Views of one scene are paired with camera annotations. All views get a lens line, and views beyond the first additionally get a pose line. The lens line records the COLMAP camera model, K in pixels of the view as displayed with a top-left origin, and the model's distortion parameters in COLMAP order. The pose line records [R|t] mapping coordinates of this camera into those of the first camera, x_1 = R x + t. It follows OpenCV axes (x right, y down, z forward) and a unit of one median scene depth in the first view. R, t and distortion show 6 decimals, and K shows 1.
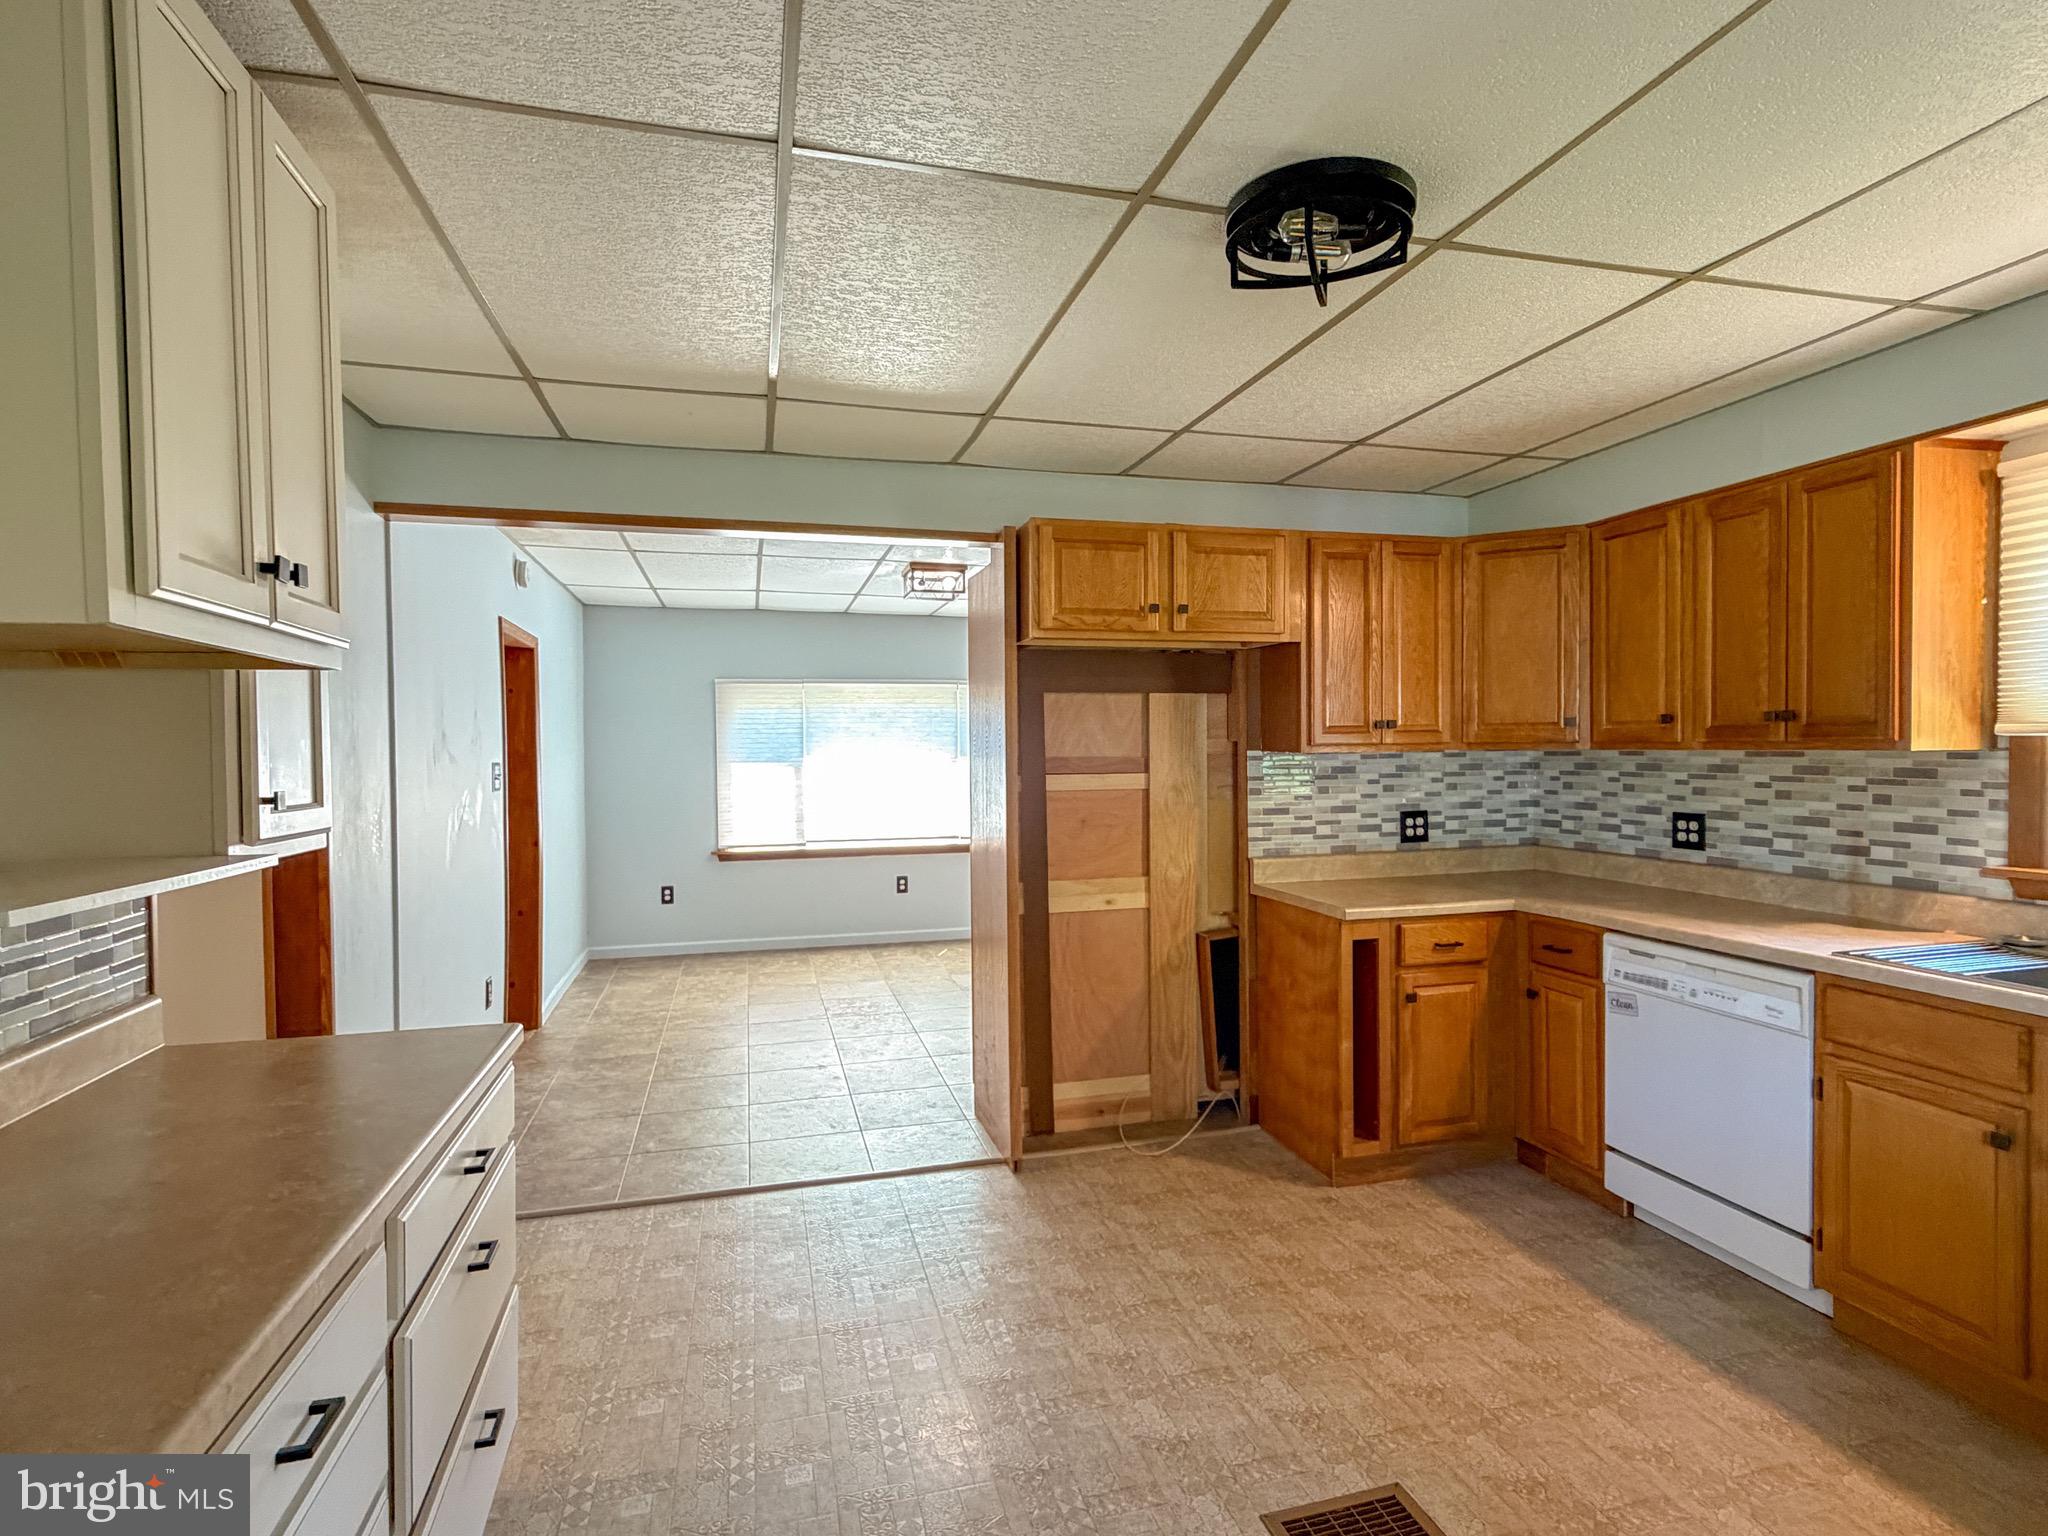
lens RADIAL K [[1026.6, 0, 1018.7], [0, 1026.6, 770.7], [0, 0, 1]] dist [-0.002192, -0.000516]
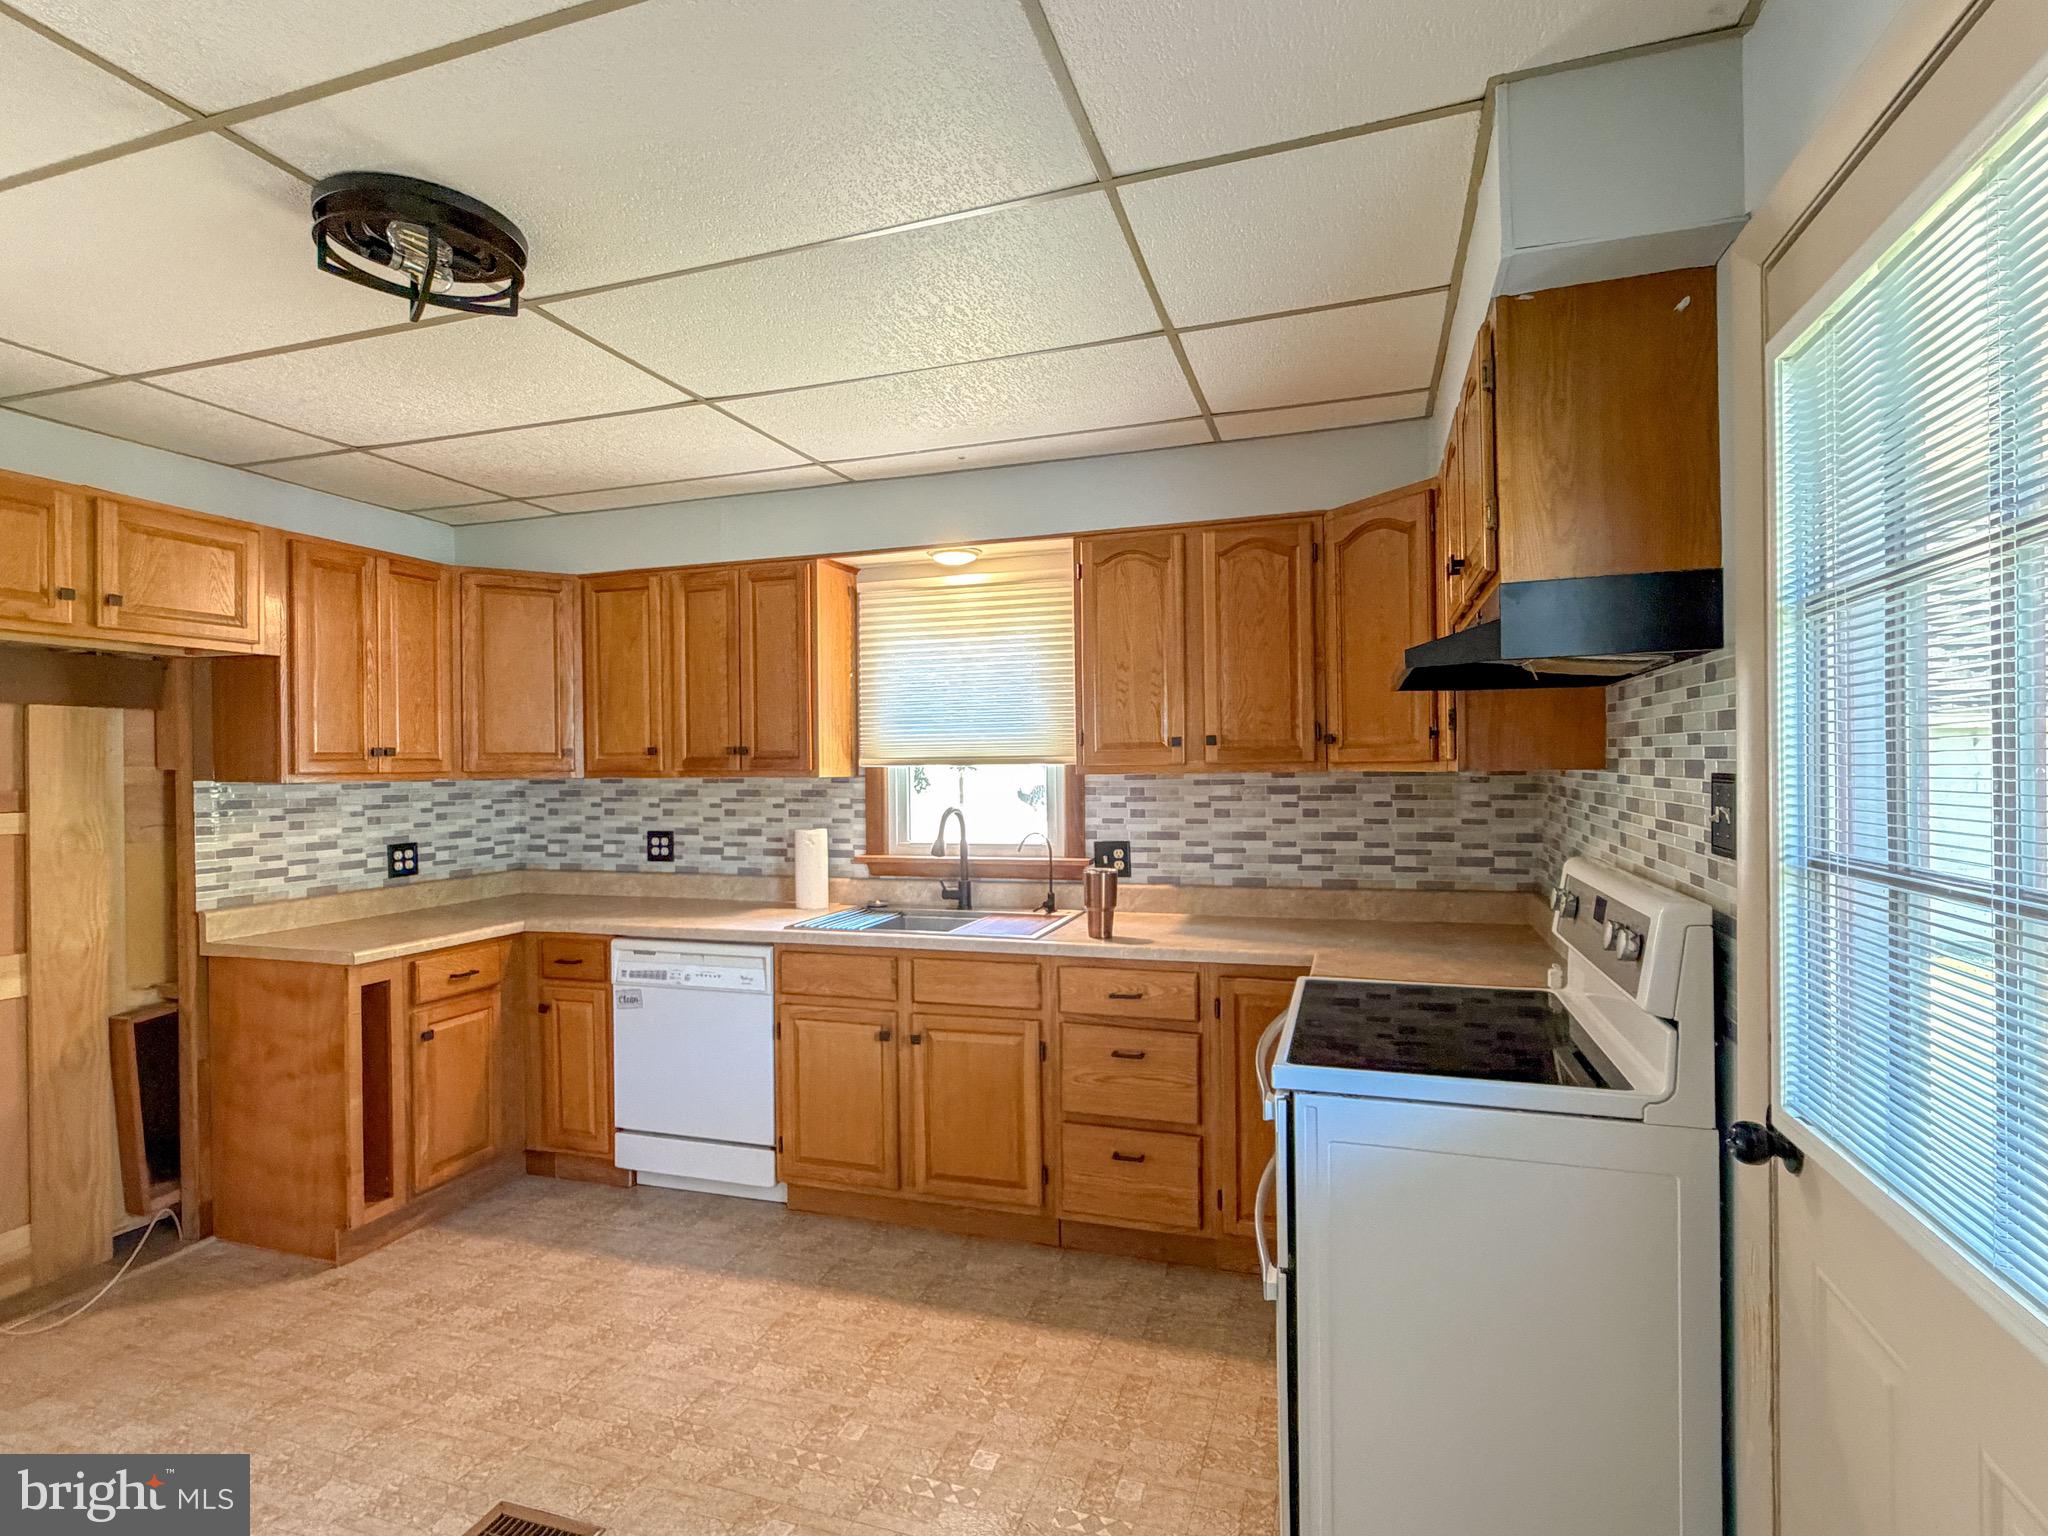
lens RADIAL K [[1026.6, 0, 1022.2], [0, 1026.6, 771.3], [0, 0, 1]] dist [-0.002192, -0.000516]
pose [[0.545312, 0.001642, 0.838231, -0.126781], [0.023080, 0.999590, -0.016972, 0.002269], [-0.837915, 0.028601, 0.545051, -0.001304]]
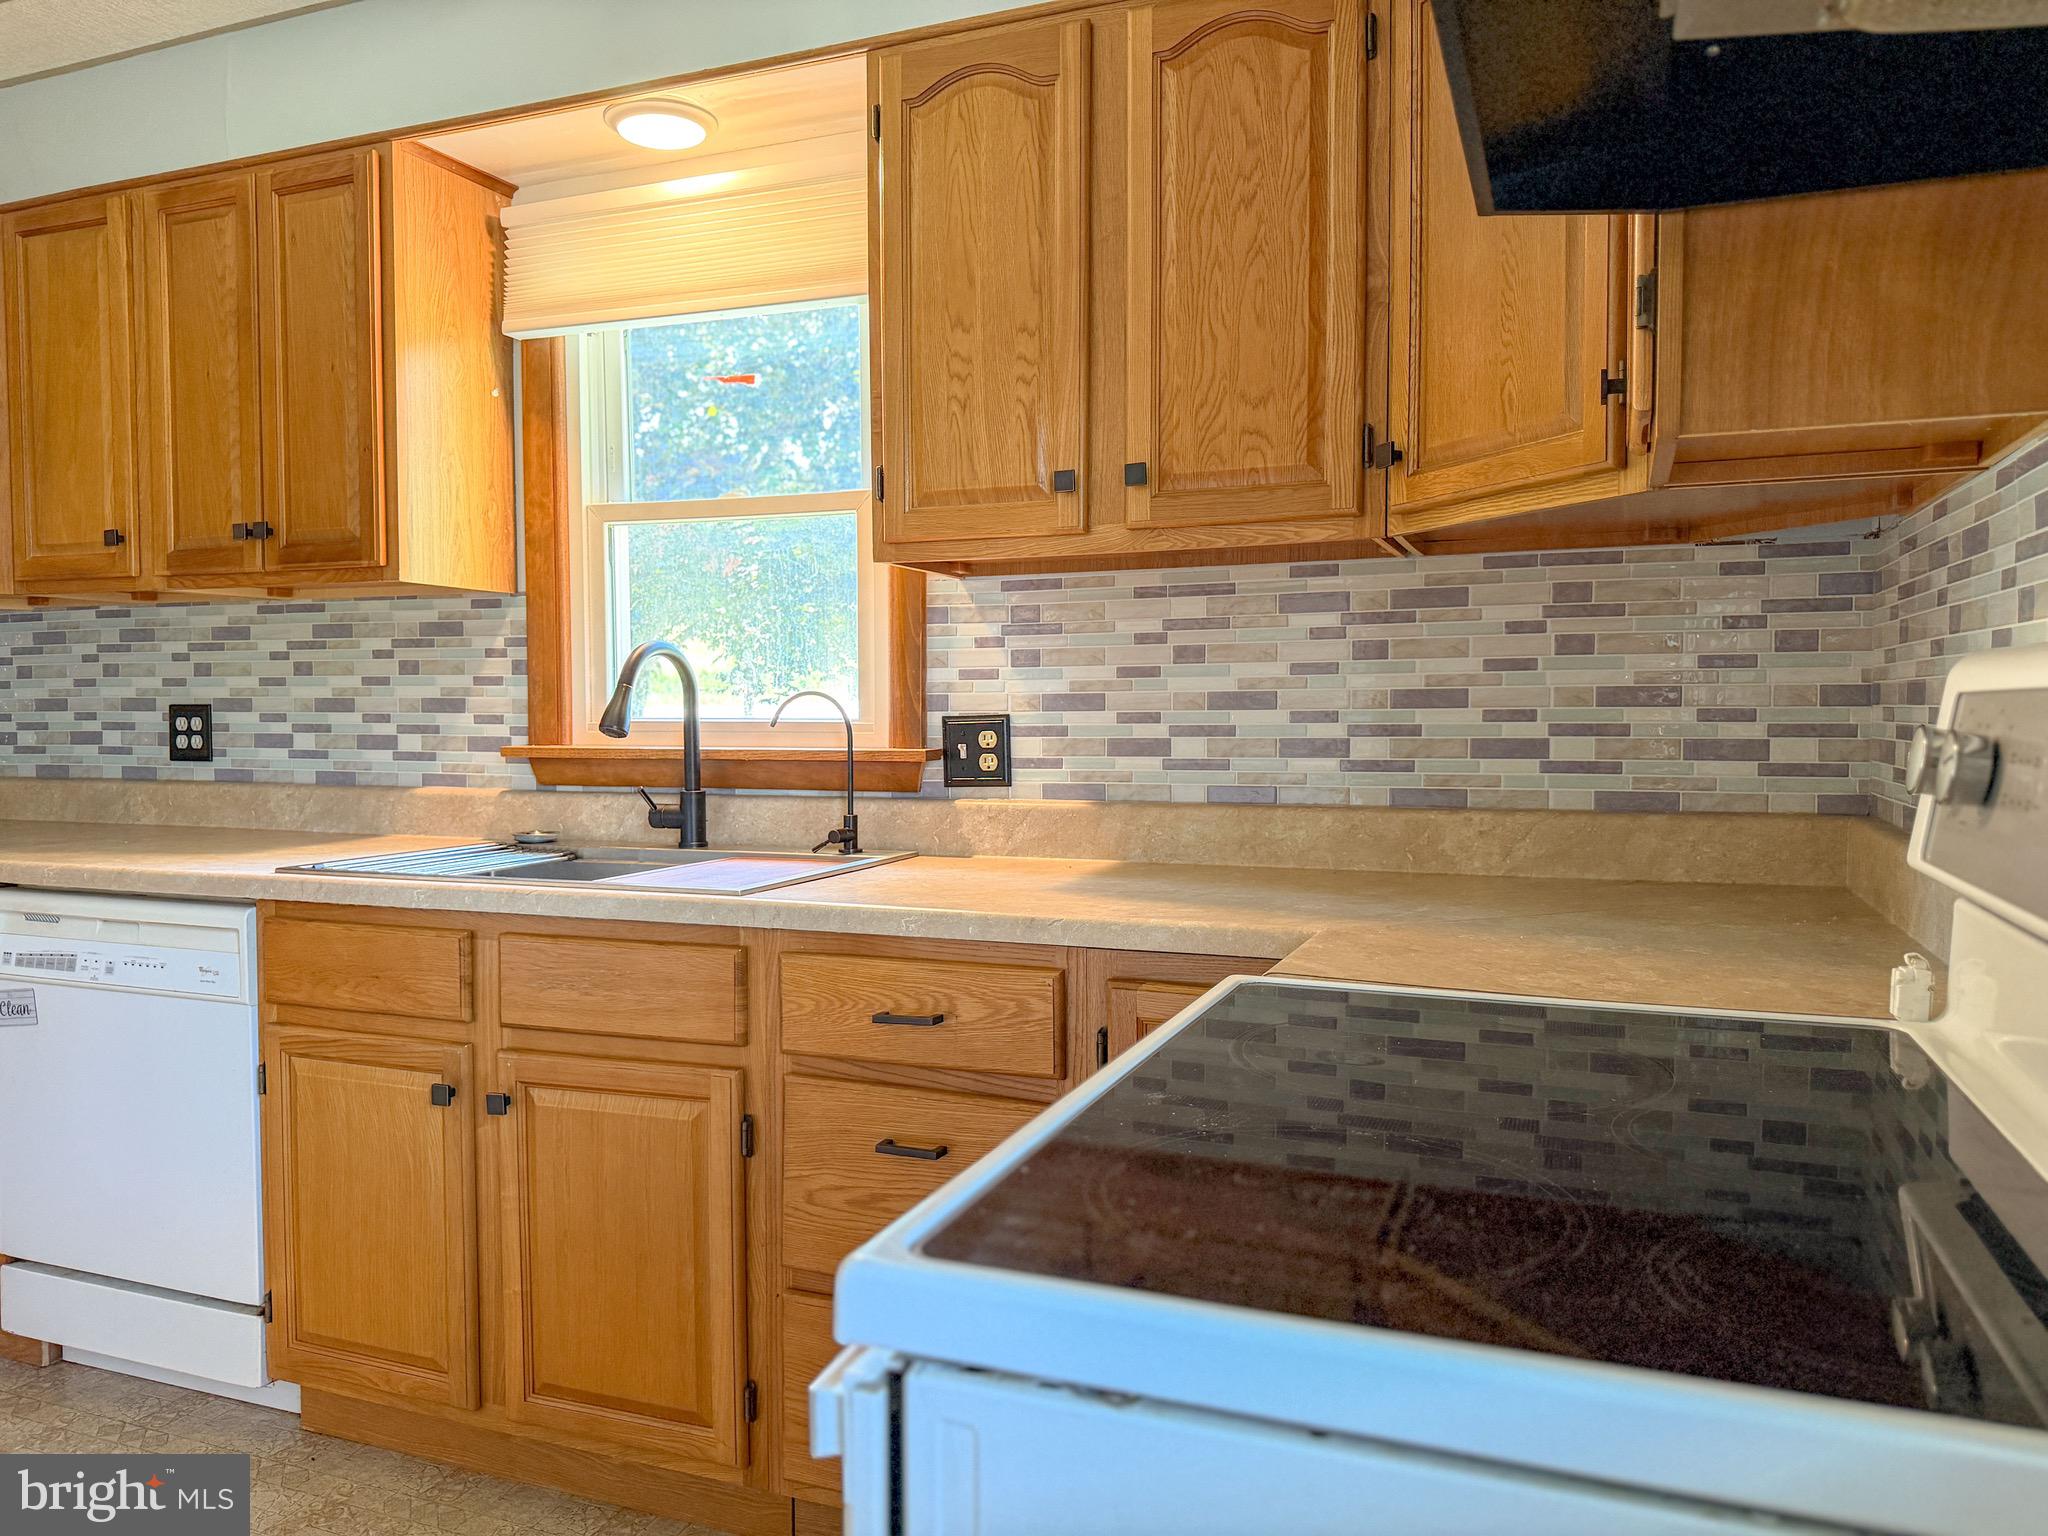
lens RADIAL K [[1454.1, 0, 1013.0], [0, 1454.1, 773.9], [0, 0, 1]] dist [0.042215, -0.055150]
pose [[0.597026, -0.024302, 0.801853, 0.247488], [0.010865, 0.999694, 0.022208, 0.077180], [-0.802148, -0.004546, 0.597108, 0.042887]]
